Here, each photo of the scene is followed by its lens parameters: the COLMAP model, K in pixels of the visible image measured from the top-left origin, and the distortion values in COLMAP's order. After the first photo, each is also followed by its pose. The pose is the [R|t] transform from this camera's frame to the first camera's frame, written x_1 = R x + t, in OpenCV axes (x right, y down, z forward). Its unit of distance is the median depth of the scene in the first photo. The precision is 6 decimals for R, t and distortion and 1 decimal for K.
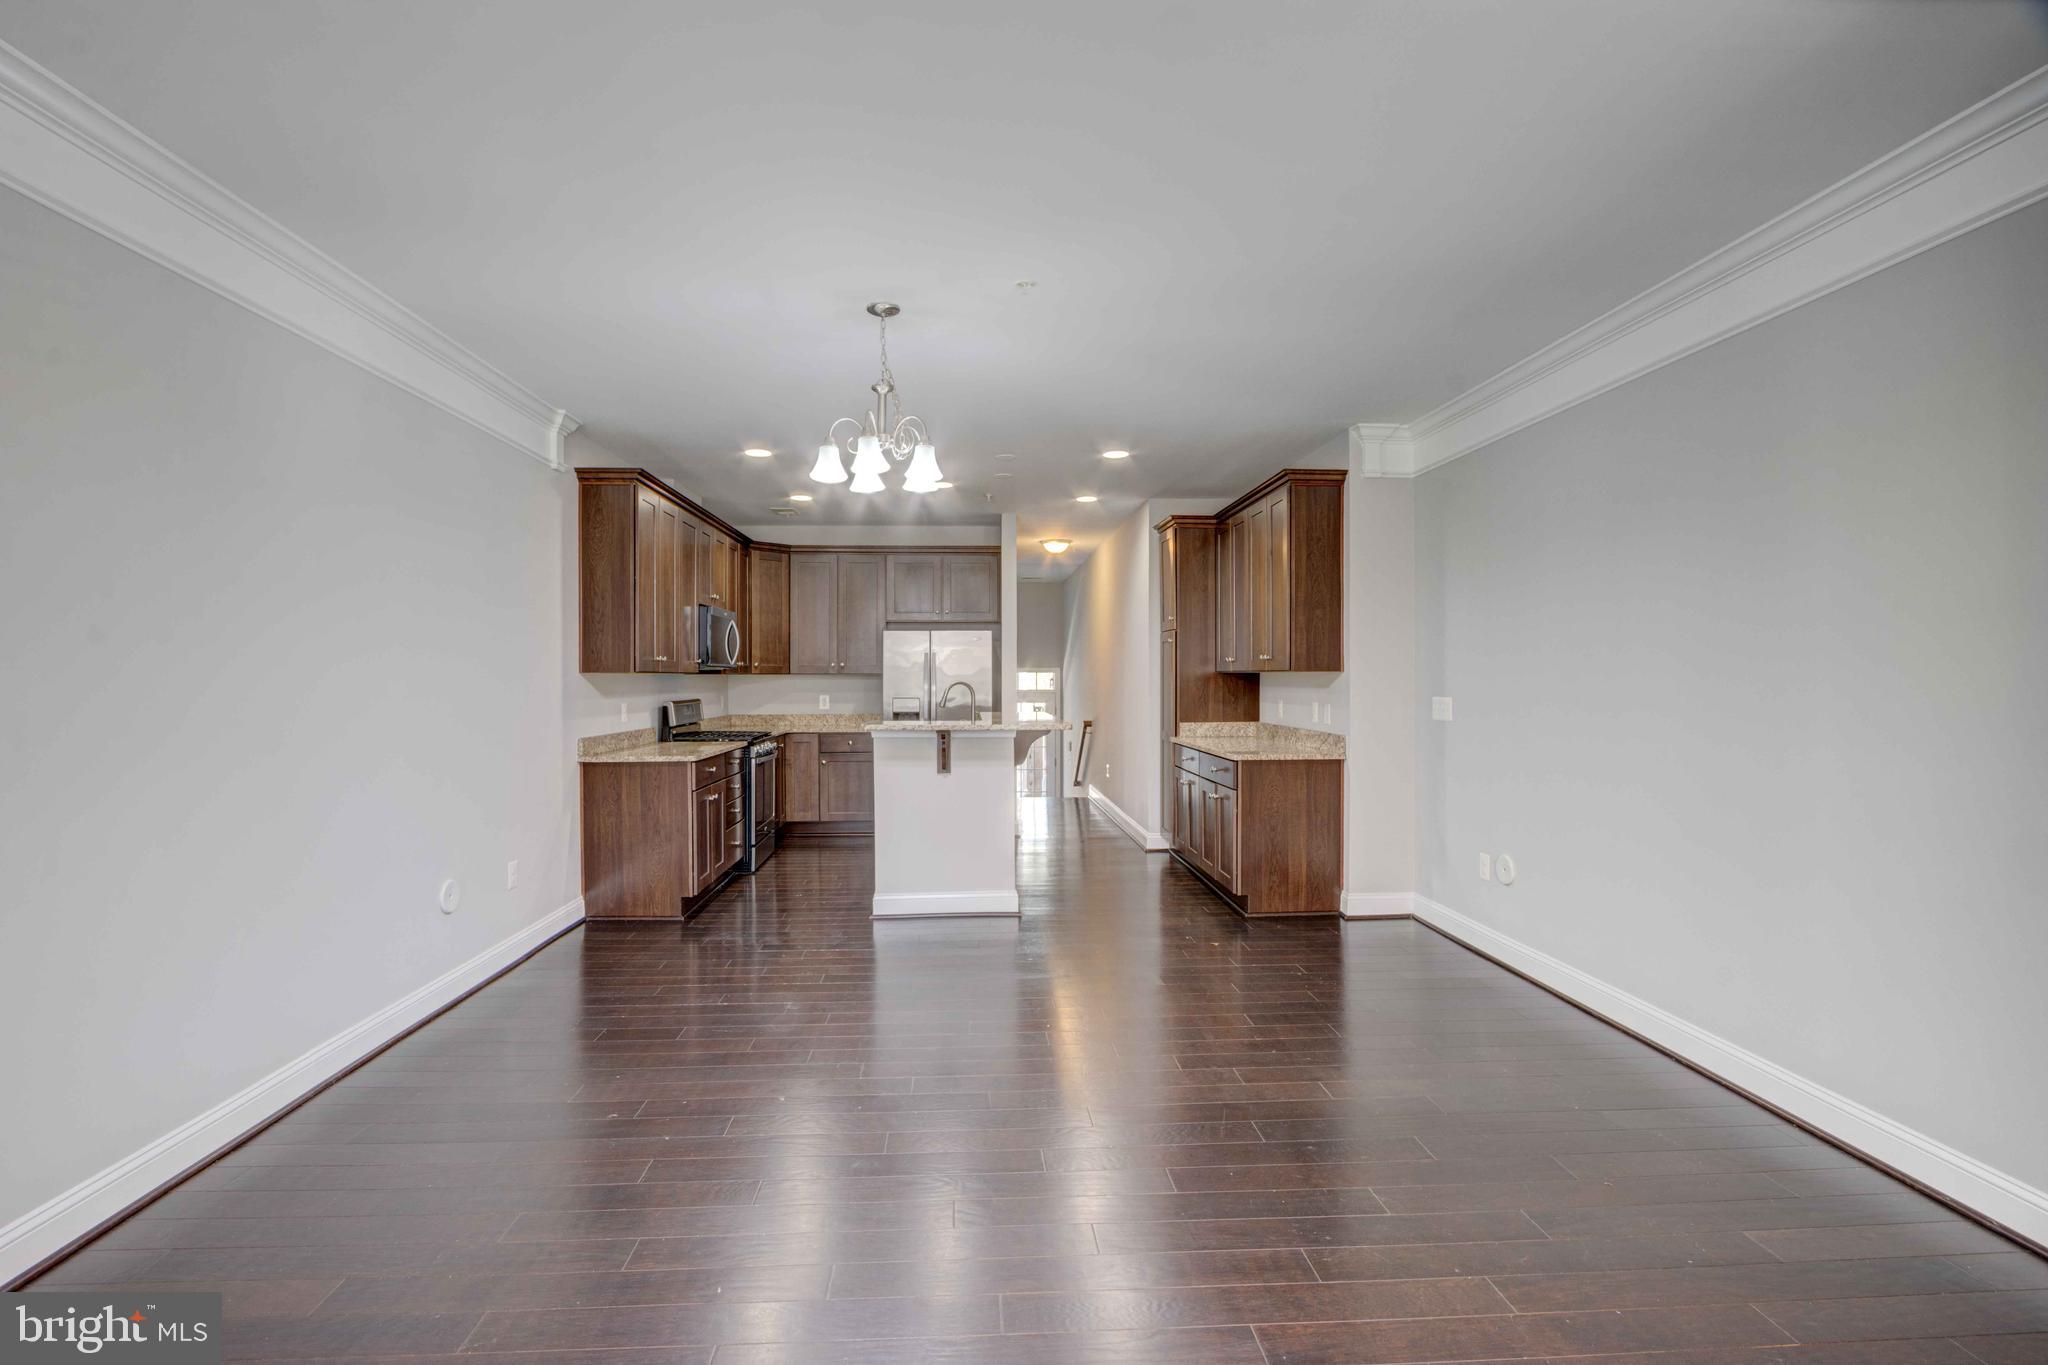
lens RADIAL K [[942.6, 0, 1007.1], [0, 942.6, 675.7], [0, 0, 1]] dist [-0.014170, 0.001239]
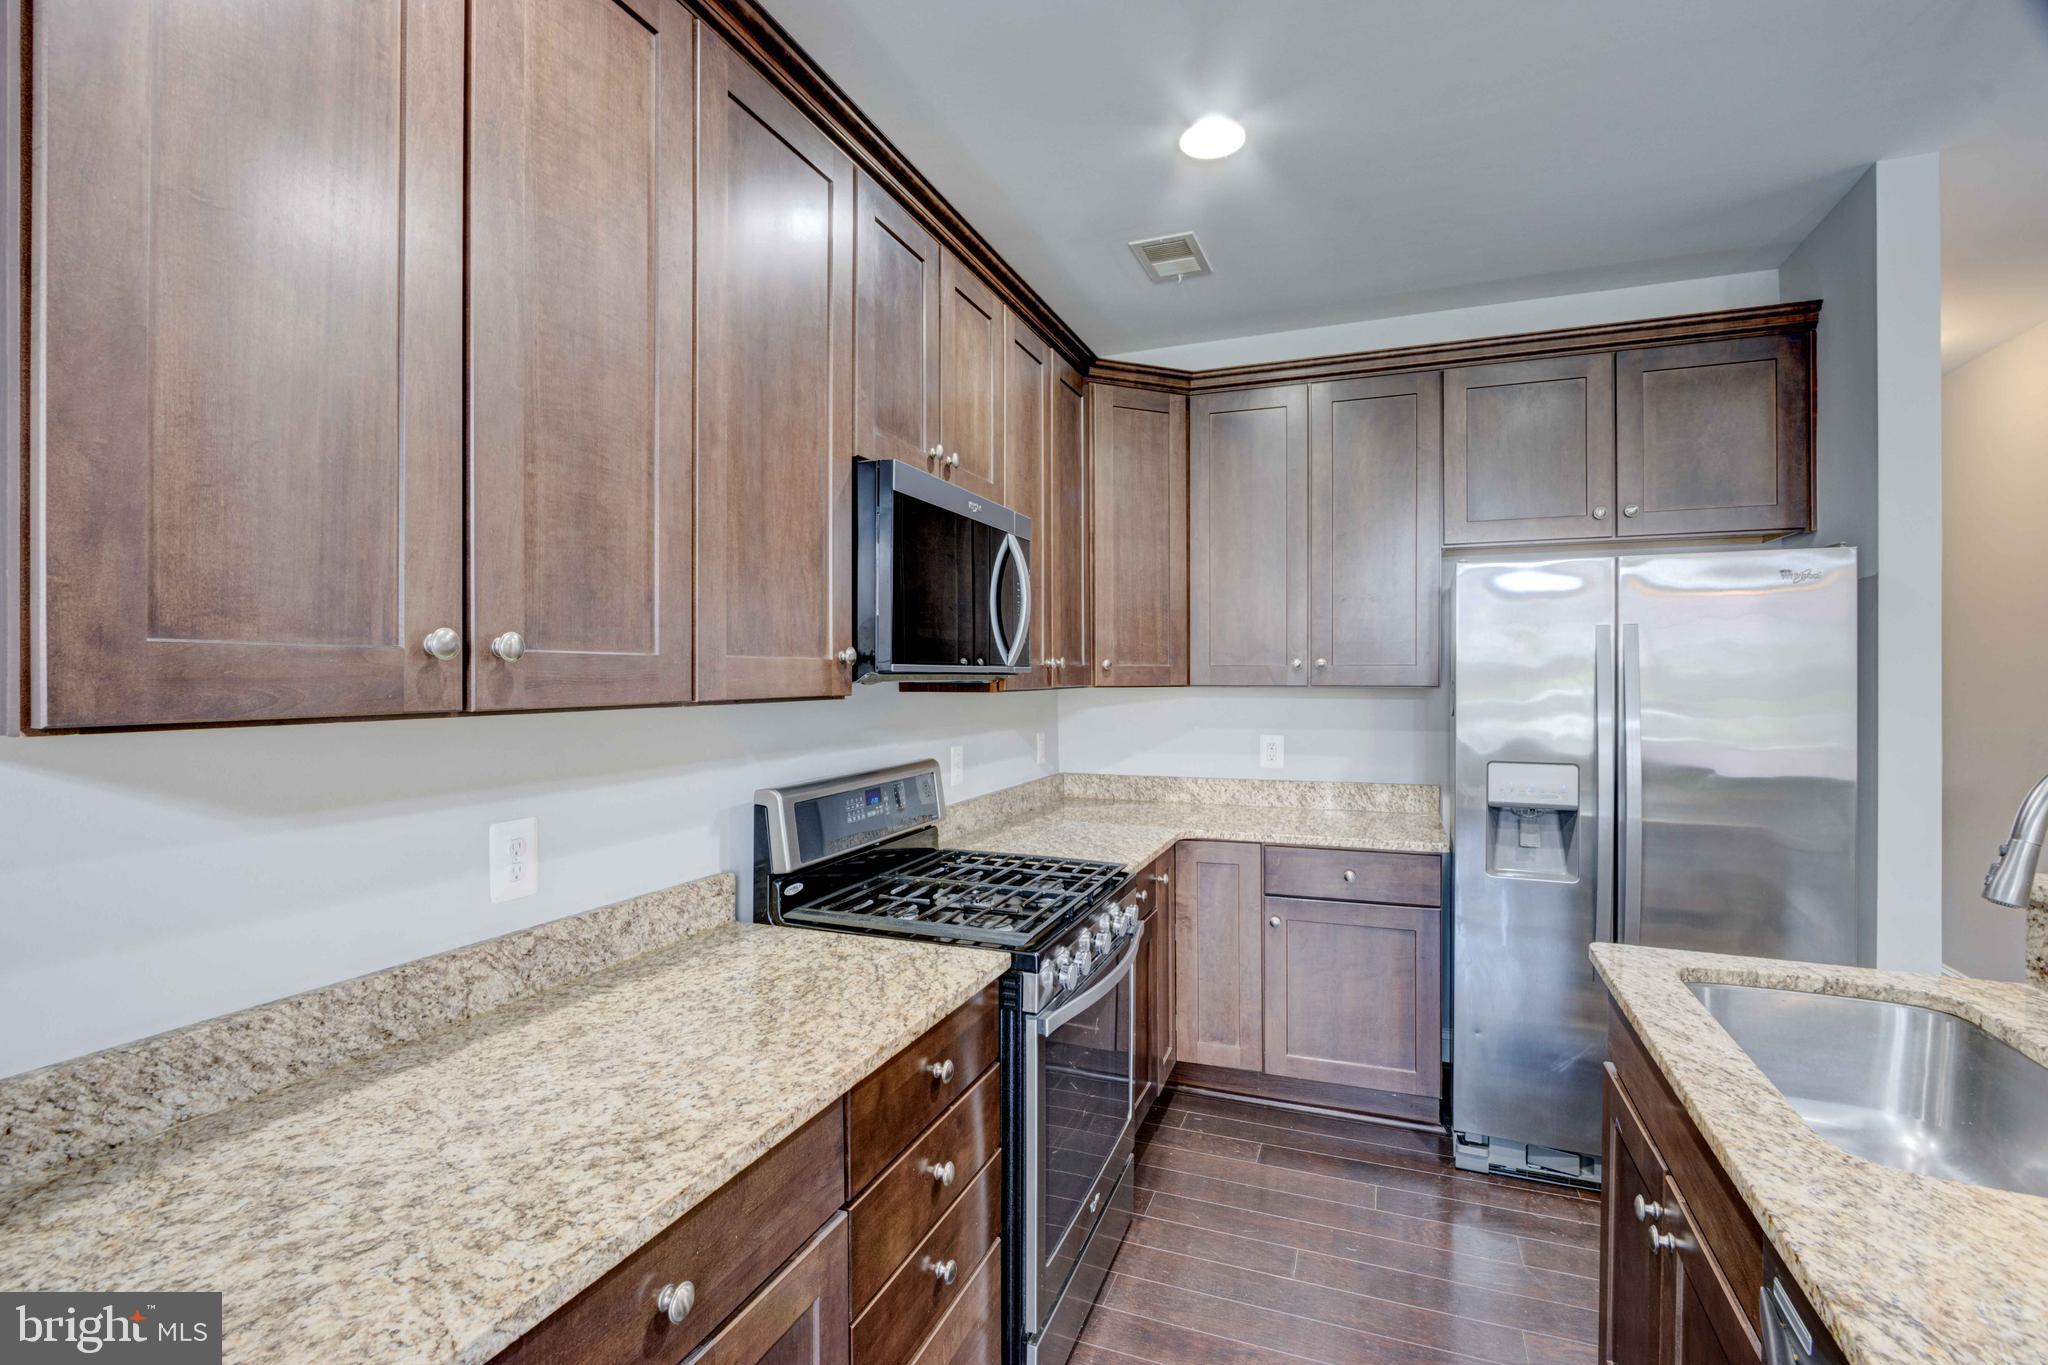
lens RADIAL K [[942.6, 0, 1007.1], [0, 942.6, 675.7], [0, 0, 1]] dist [-0.014170, 0.001239]
pose [[0.905457, 0.002298, -0.424432, -0.157687], [-0.000073, 0.999986, 0.005258, -0.010586], [0.424439, -0.004730, 0.905444, 0.732231]]
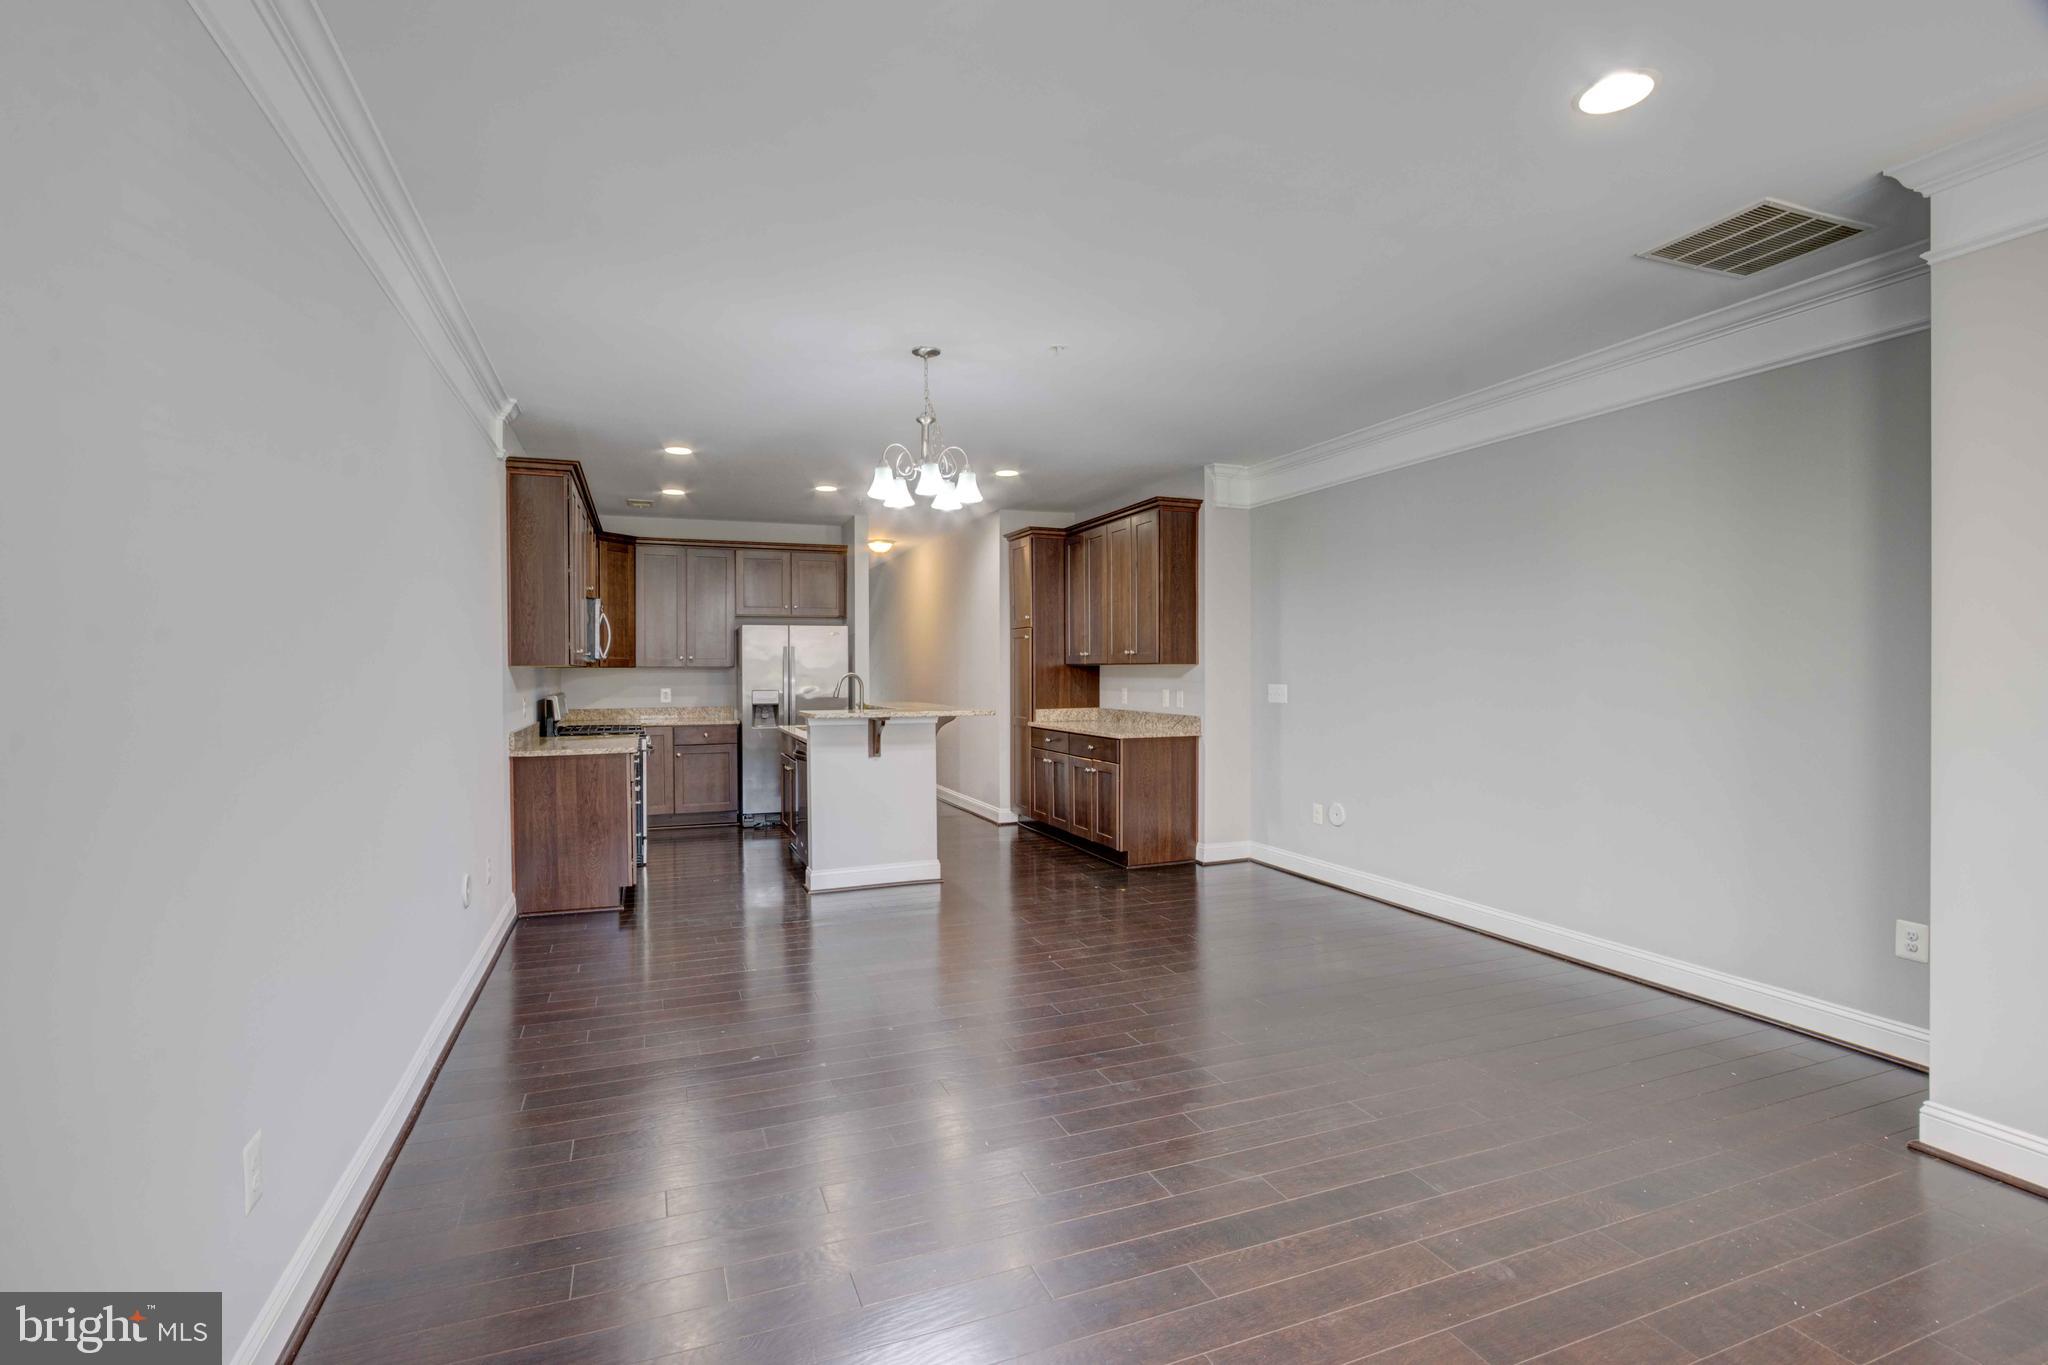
lens RADIAL K [[942.6, 0, 1007.1], [0, 942.6, 675.7], [0, 0, 1]] dist [-0.014170, 0.001239]
pose [[0.950976, -0.004029, 0.309239, -0.204785], [0.001858, 0.999972, 0.007314, 0.000892], [-0.309260, -0.006381, 0.950956, -0.071601]]
